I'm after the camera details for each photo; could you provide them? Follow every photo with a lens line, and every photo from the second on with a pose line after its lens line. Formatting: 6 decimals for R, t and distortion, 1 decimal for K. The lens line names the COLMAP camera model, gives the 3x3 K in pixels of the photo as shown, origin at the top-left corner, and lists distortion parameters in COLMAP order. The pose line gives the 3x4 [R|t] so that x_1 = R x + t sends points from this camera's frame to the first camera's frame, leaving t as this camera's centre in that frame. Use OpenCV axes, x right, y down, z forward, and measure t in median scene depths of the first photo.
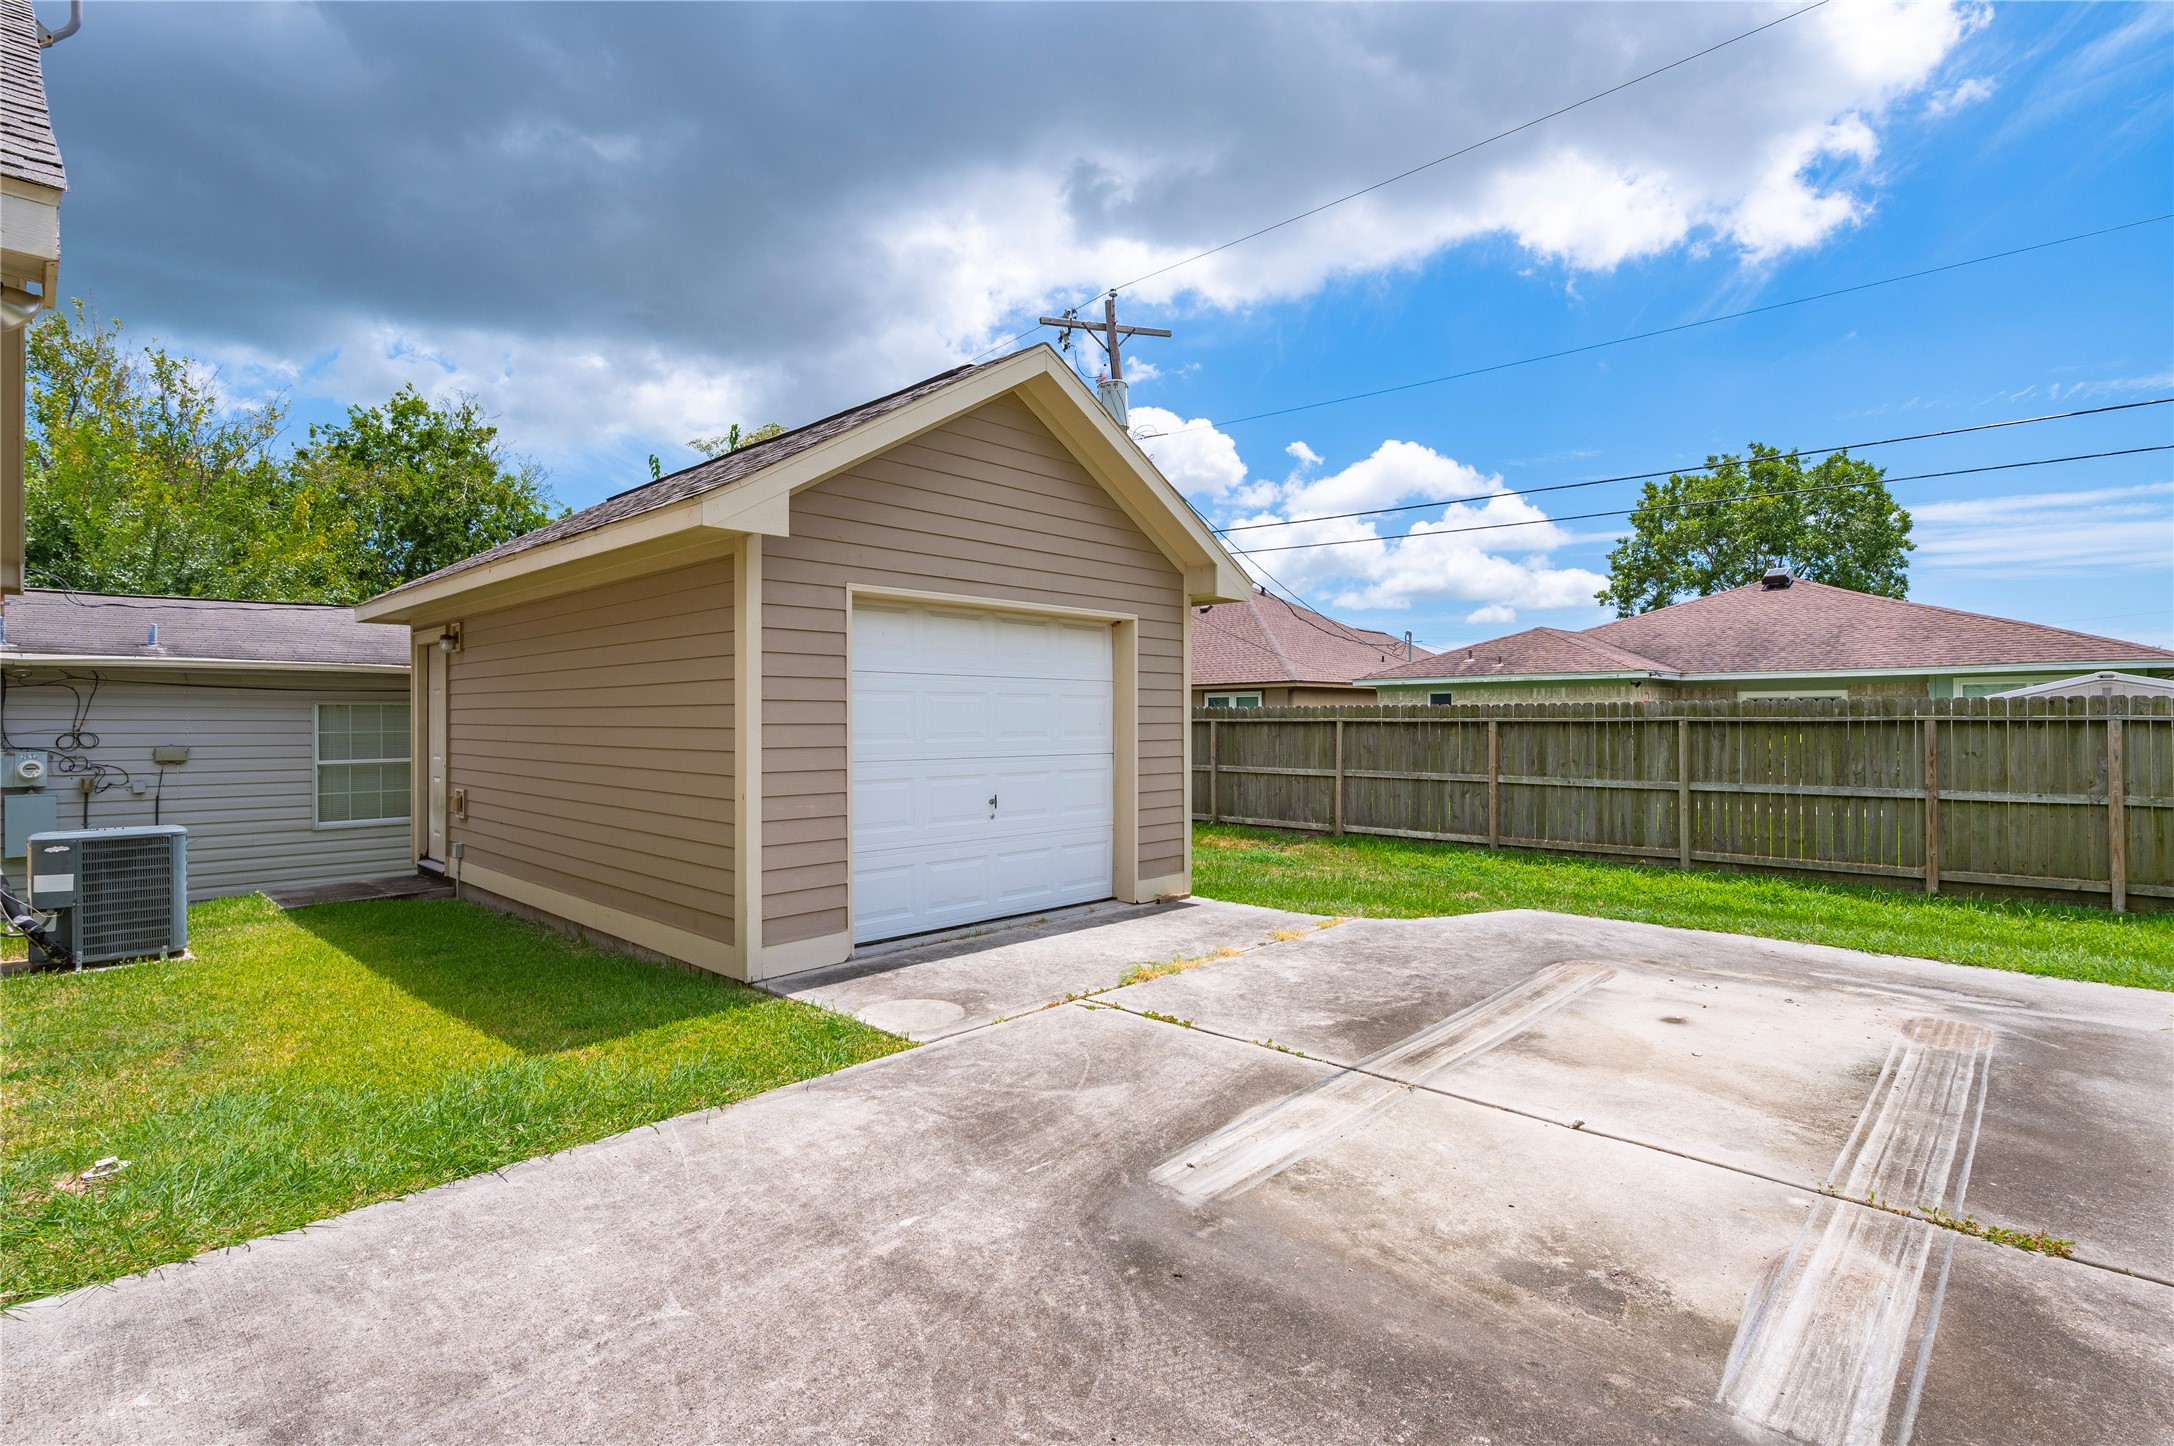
lens RADIAL K [[1023.6, 0, 1166.8], [0, 1023.6, 717.2], [0, 0, 1]] dist [0.000944, 0.000121]
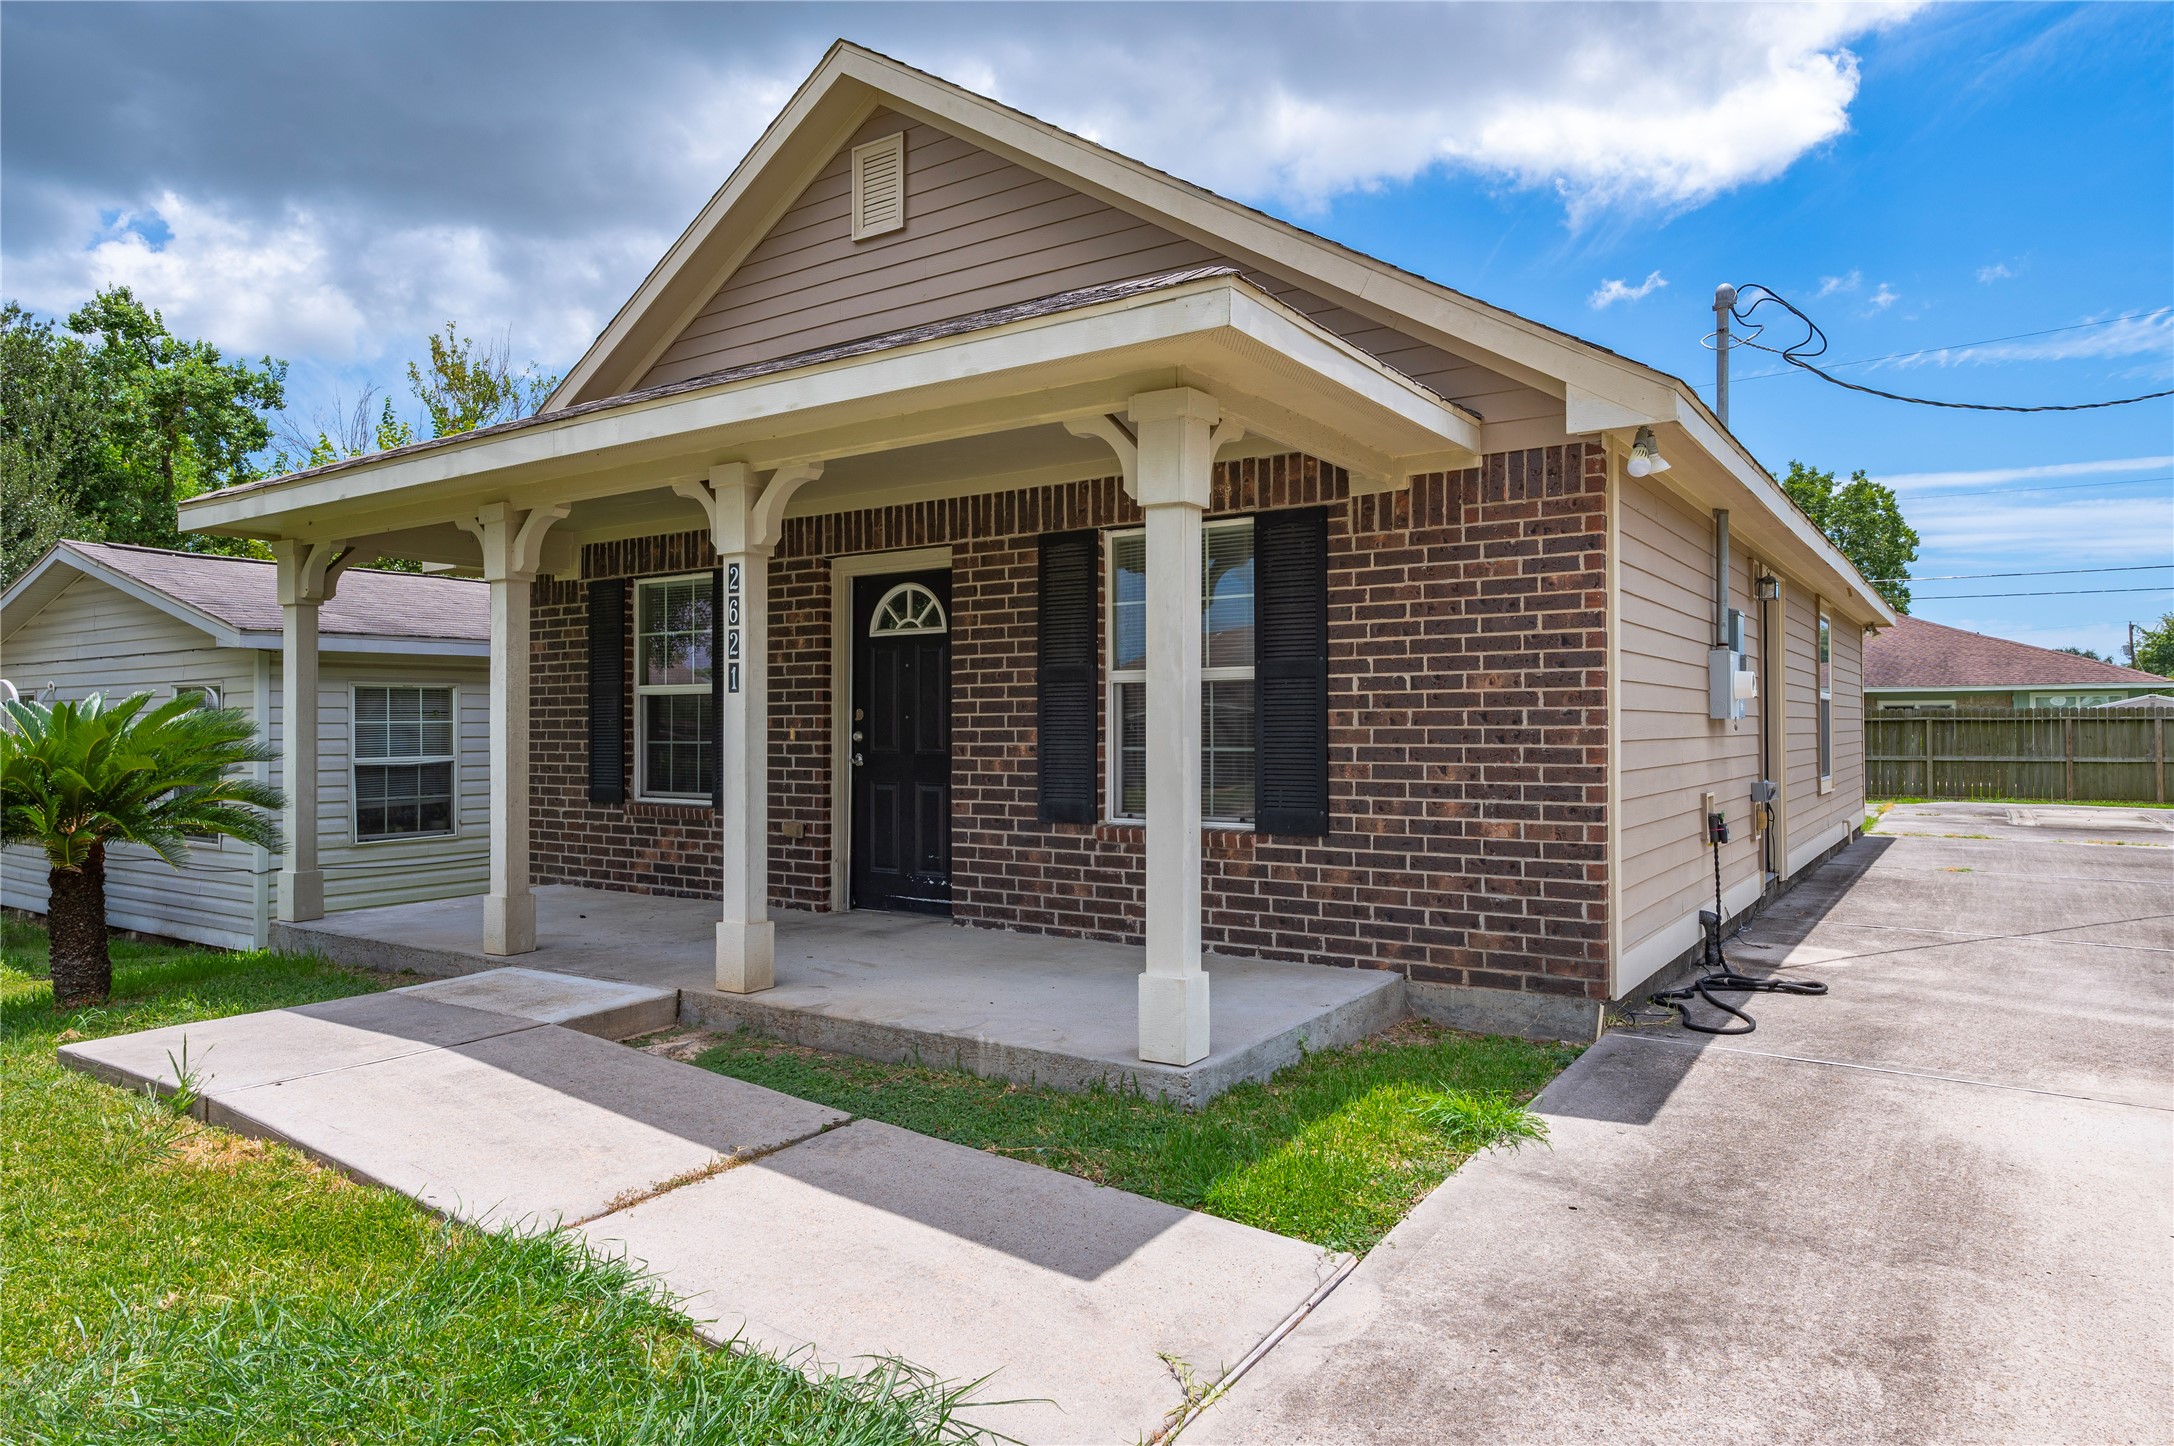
lens RADIAL K [[1332.6, 0, 1104.1], [0, 1332.6, 717.8], [0, 0, 1]] dist [-0.006275, -0.001528]
pose [[0.990696, -0.000930, 0.136088, -1.334588], [0.001665, 0.999985, -0.005287, 0.009397], [-0.136081, 0.005465, 0.990683, -1.167410]]
